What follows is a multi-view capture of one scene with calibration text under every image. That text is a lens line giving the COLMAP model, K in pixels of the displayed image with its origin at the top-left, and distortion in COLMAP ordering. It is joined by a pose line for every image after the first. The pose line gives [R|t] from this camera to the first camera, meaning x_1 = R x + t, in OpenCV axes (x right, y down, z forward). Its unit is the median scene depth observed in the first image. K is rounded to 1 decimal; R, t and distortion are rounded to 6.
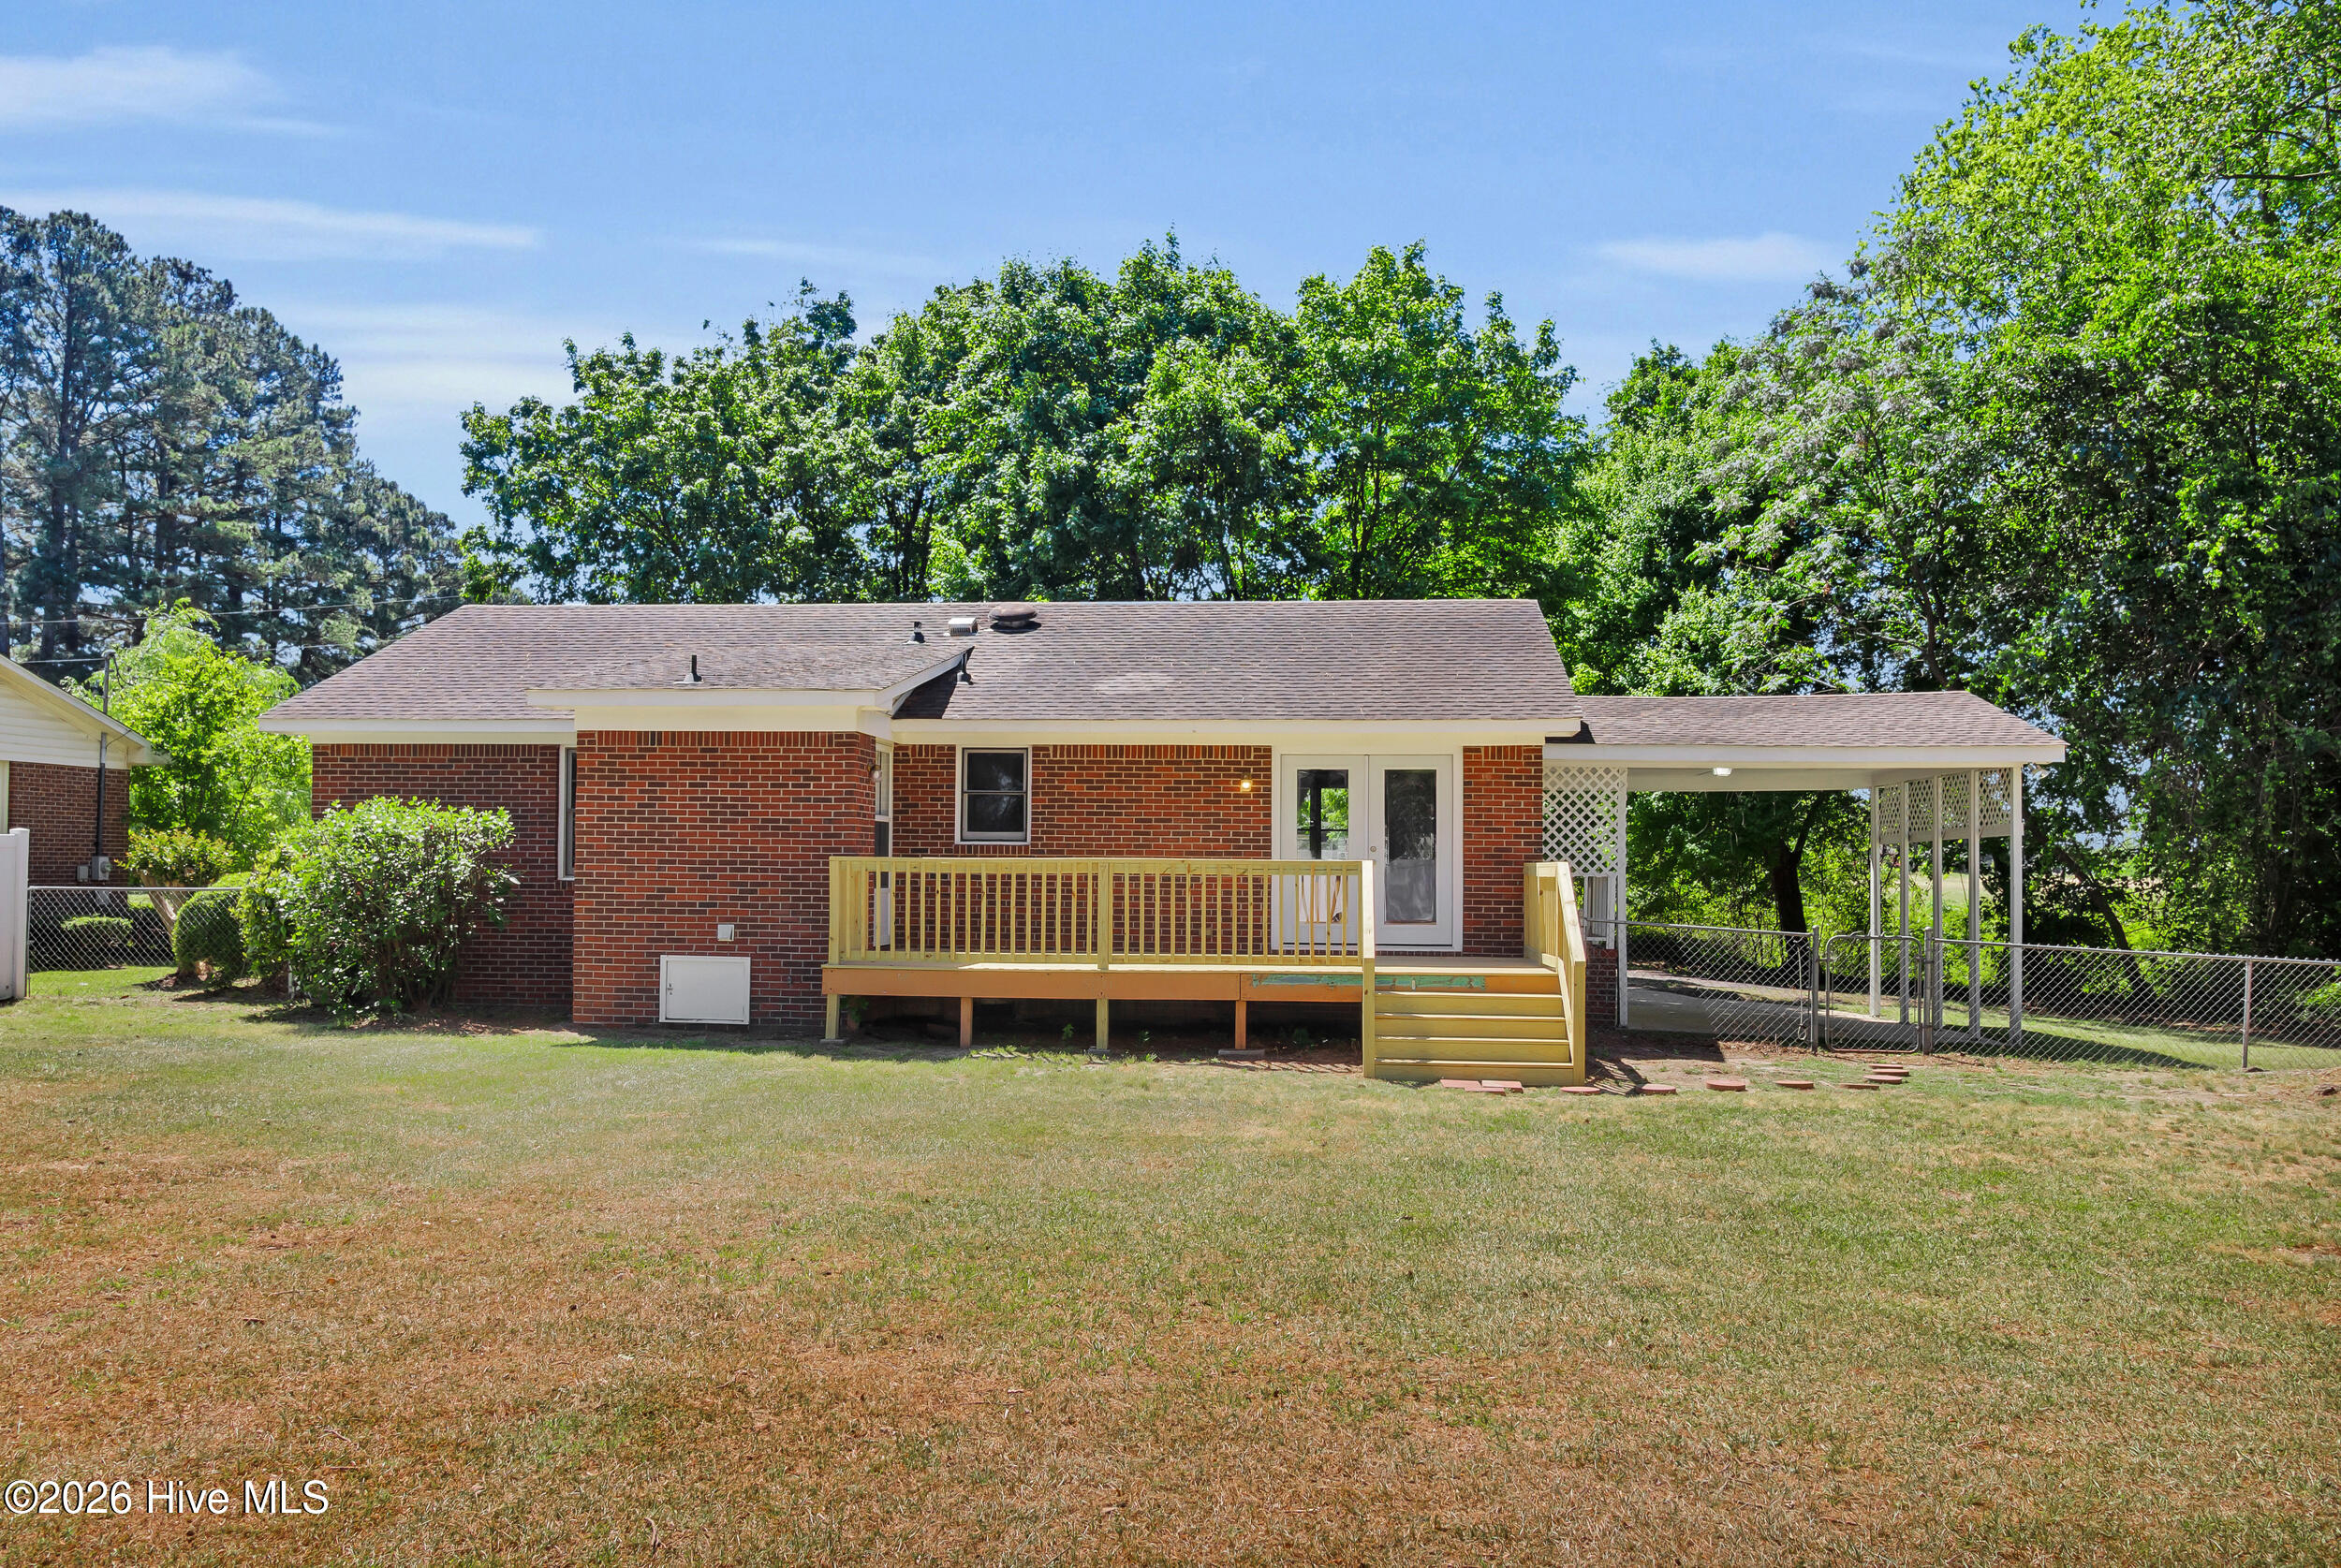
lens RADIAL K [[1787.5, 0, 1172.9], [0, 1787.5, 796.8], [0, 0, 1]] dist [-0.006671, -0.000077]
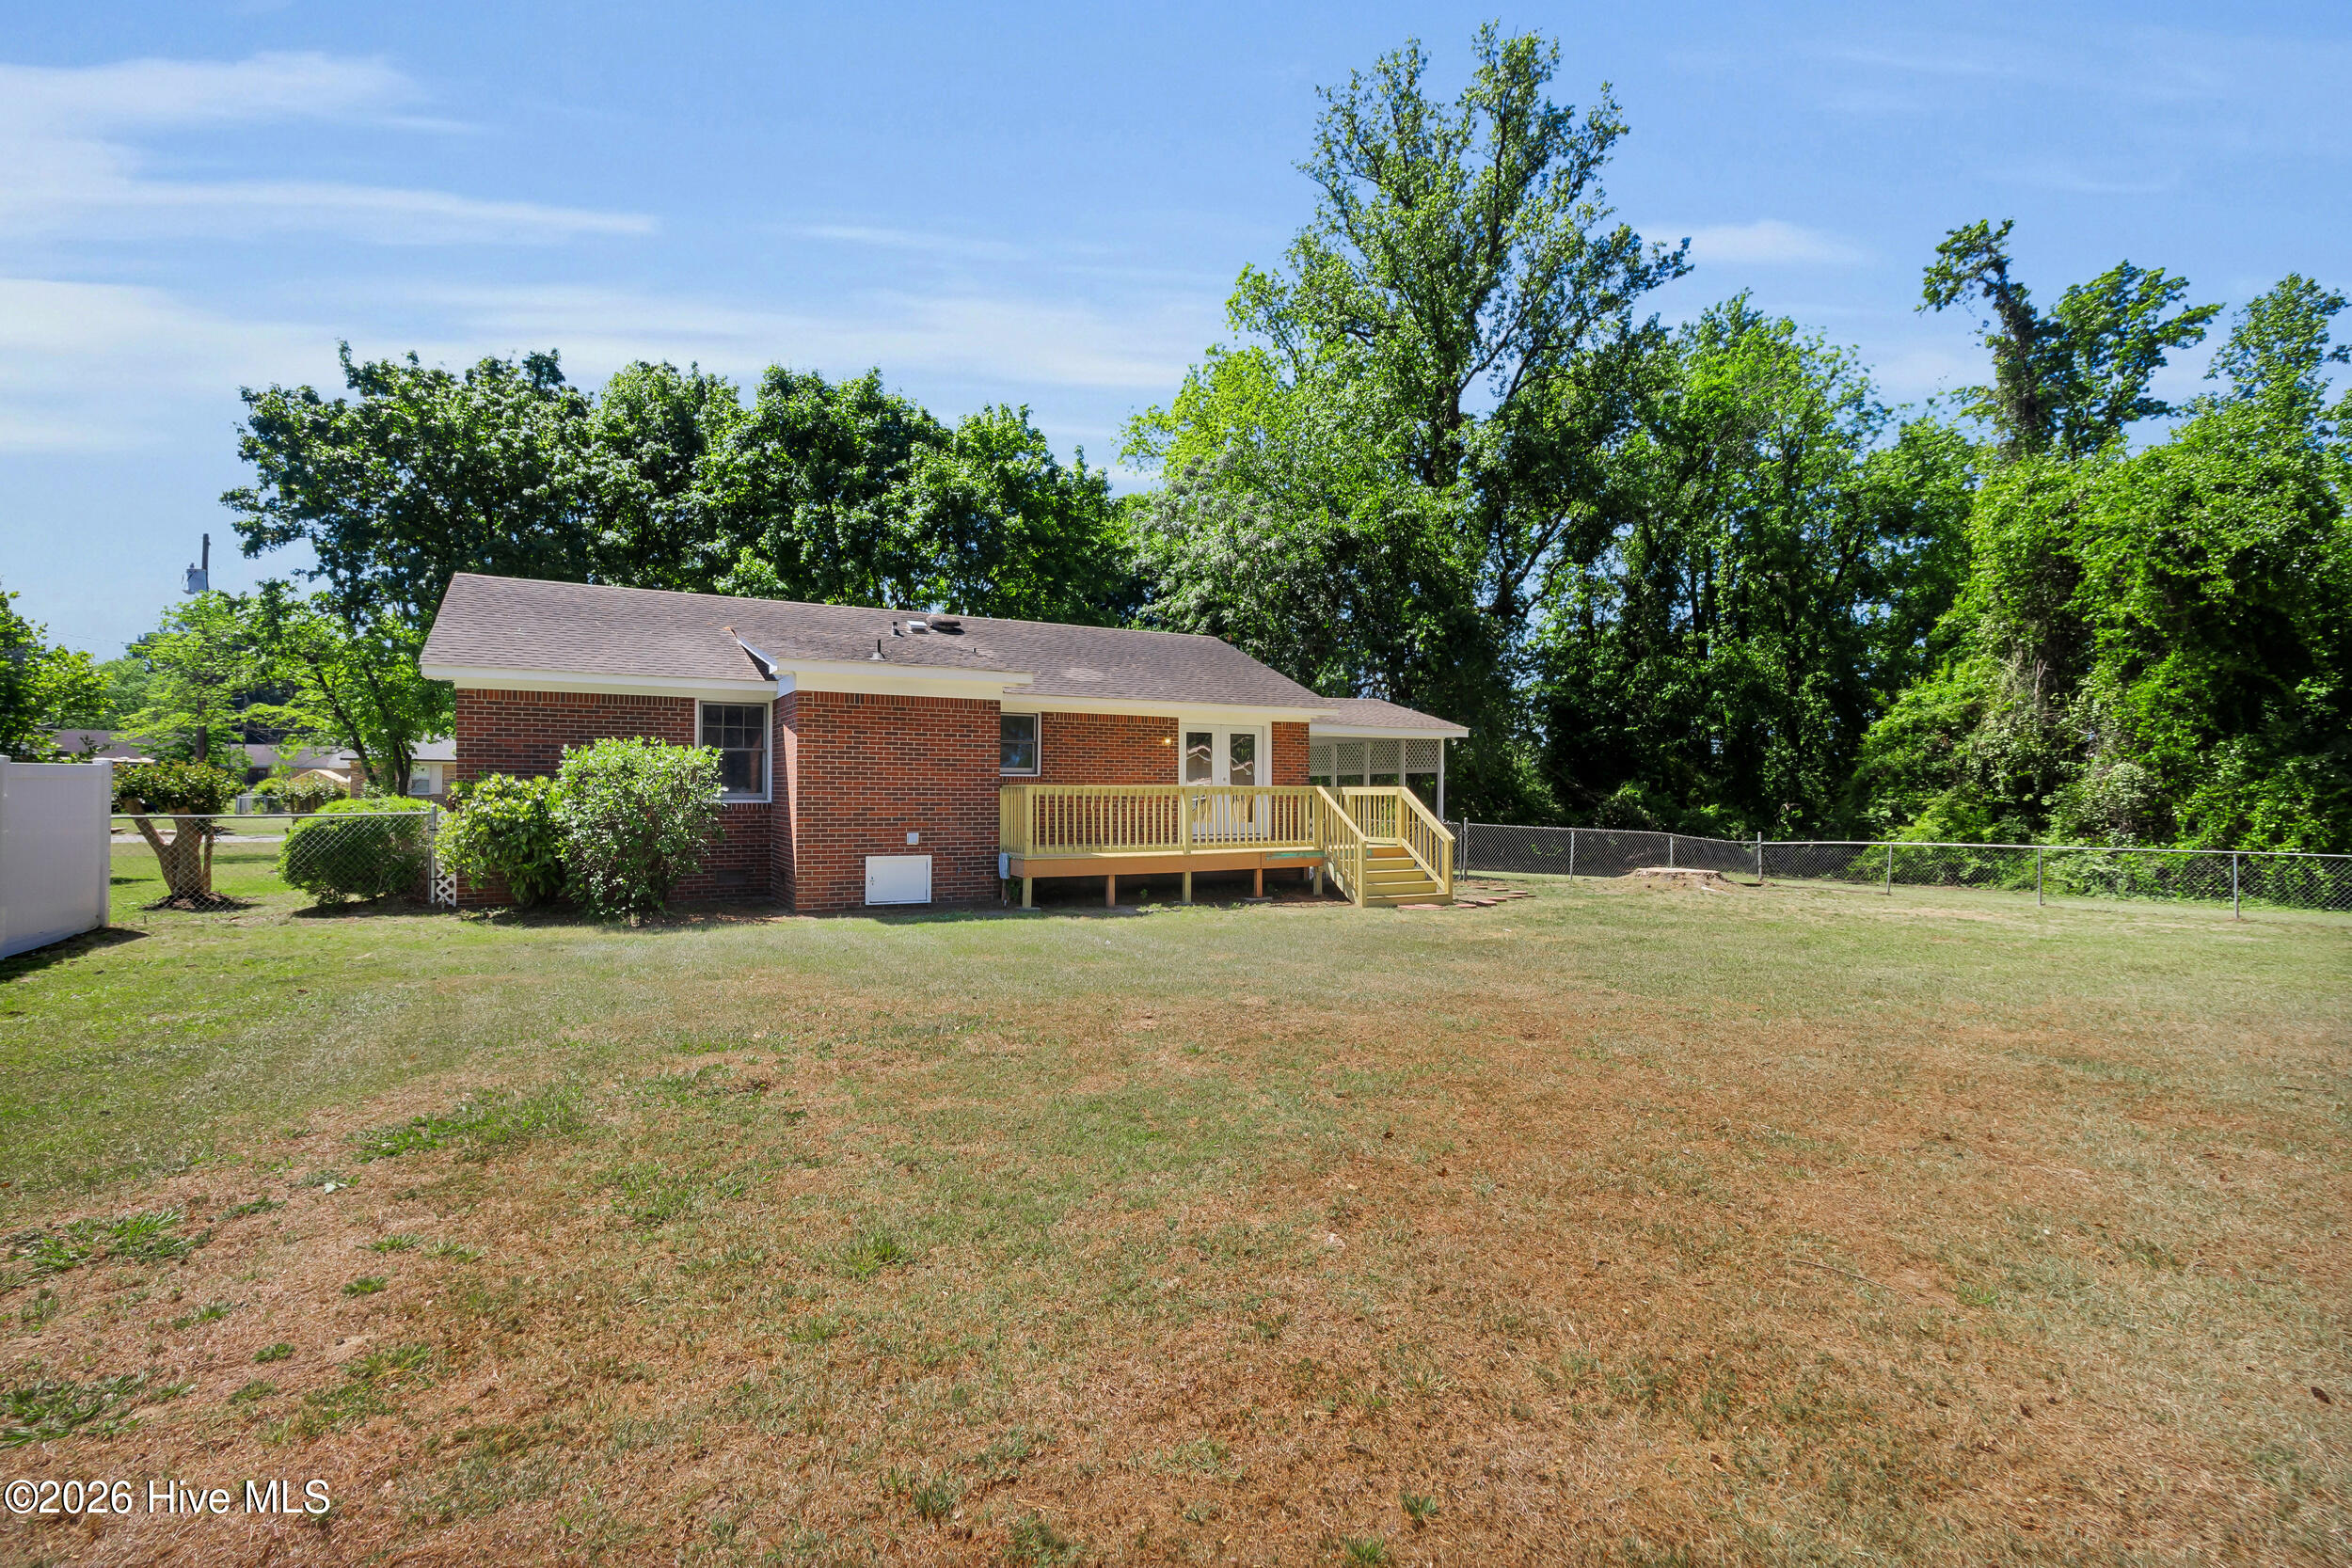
lens RADIAL K [[1083.4, 0, 1172.9], [0, 1083.4, 778.9], [0, 0, 1]] dist [0.001876, 0.000070]
pose [[0.825367, 0.000610, 0.564596, -0.448057], [-0.018578, 0.999487, 0.026080, 0.002069], [-0.564290, -0.032015, 0.824955, 0.144882]]
